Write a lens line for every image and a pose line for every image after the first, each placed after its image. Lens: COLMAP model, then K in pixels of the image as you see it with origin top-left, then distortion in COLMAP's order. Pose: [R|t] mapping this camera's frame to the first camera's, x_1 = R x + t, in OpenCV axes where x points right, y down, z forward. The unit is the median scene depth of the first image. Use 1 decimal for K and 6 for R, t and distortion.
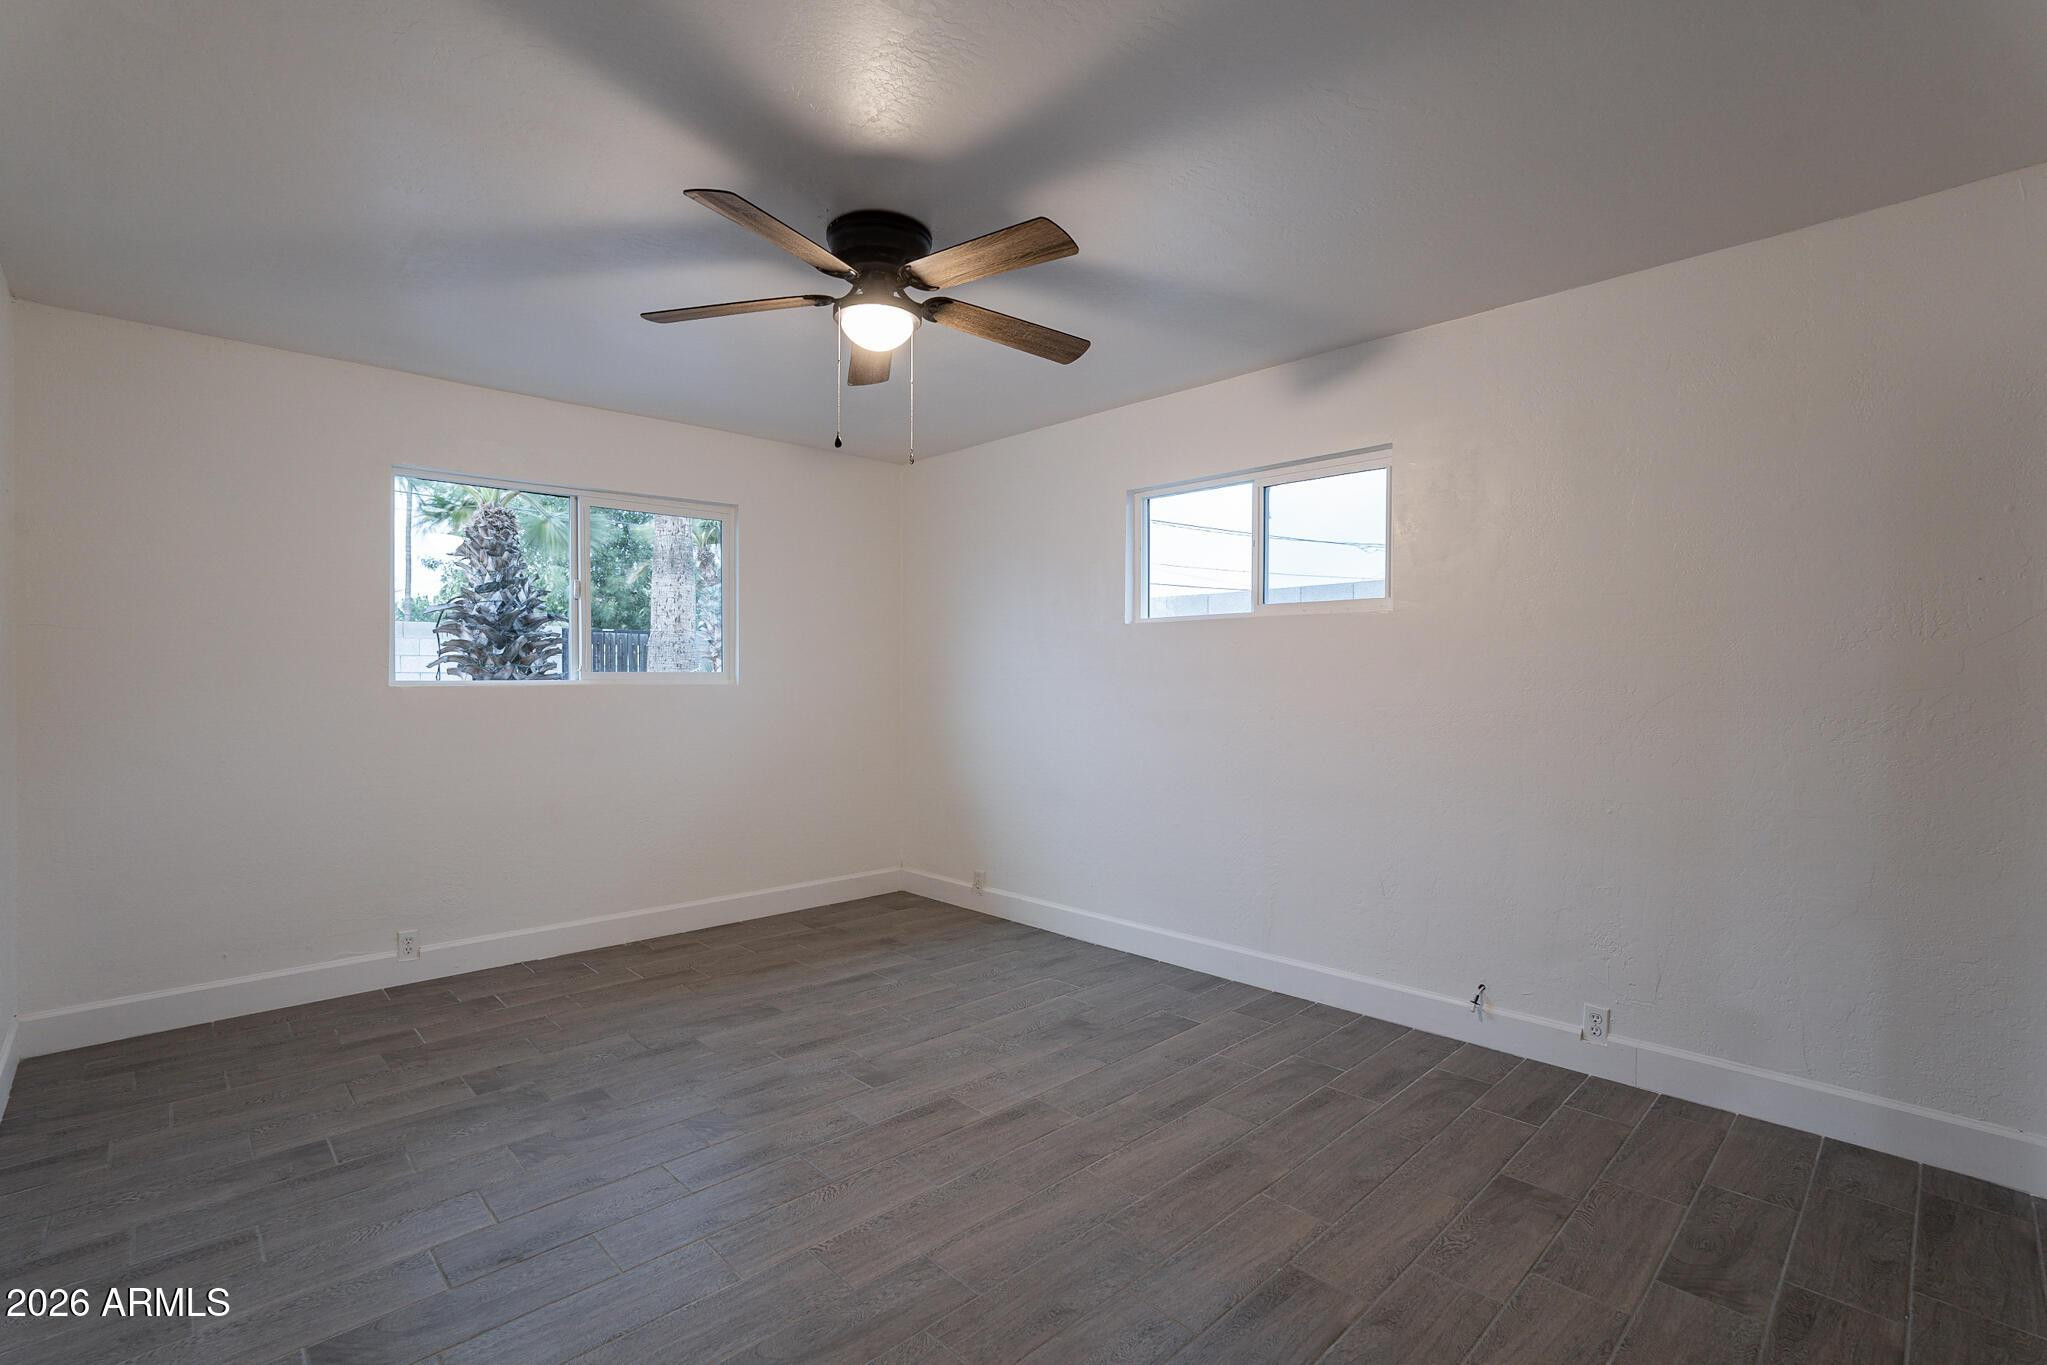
lens RADIAL K [[934.3, 0, 1012.7], [0, 934.3, 670.9], [0, 0, 1]] dist [0.000891, 0.000276]
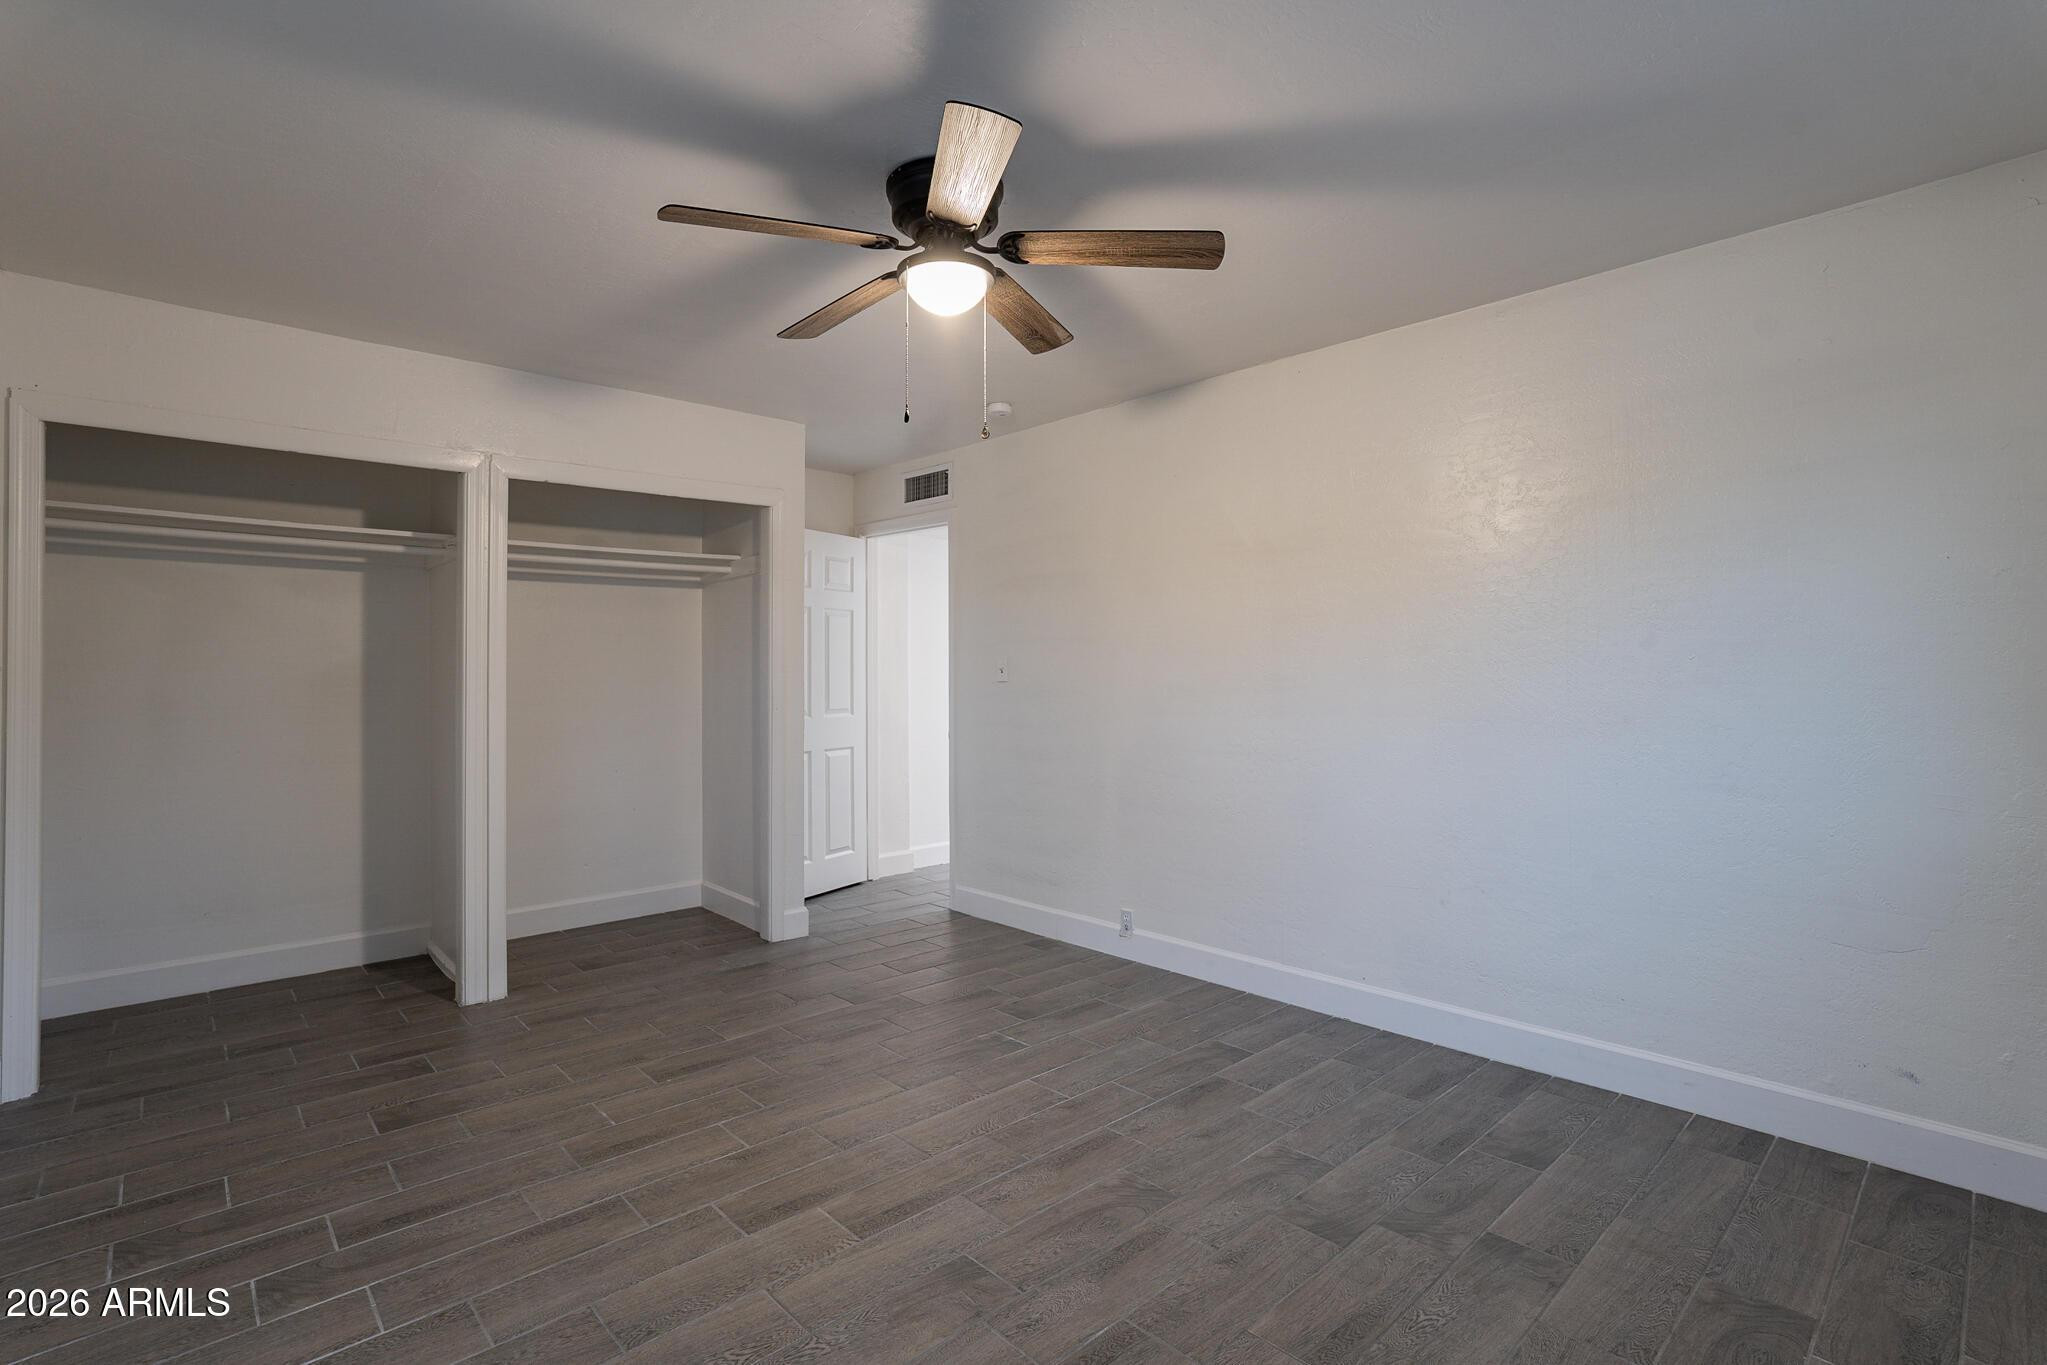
lens RADIAL K [[934.3, 0, 1012.7], [0, 934.3, 670.9], [0, 0, 1]] dist [0.000891, 0.000276]
pose [[-0.999858, 0.006907, 0.015349, -0.217403], [0.006690, 0.999878, -0.014140, 0.012177], [-0.015445, -0.014035, -0.999782, 1.870395]]
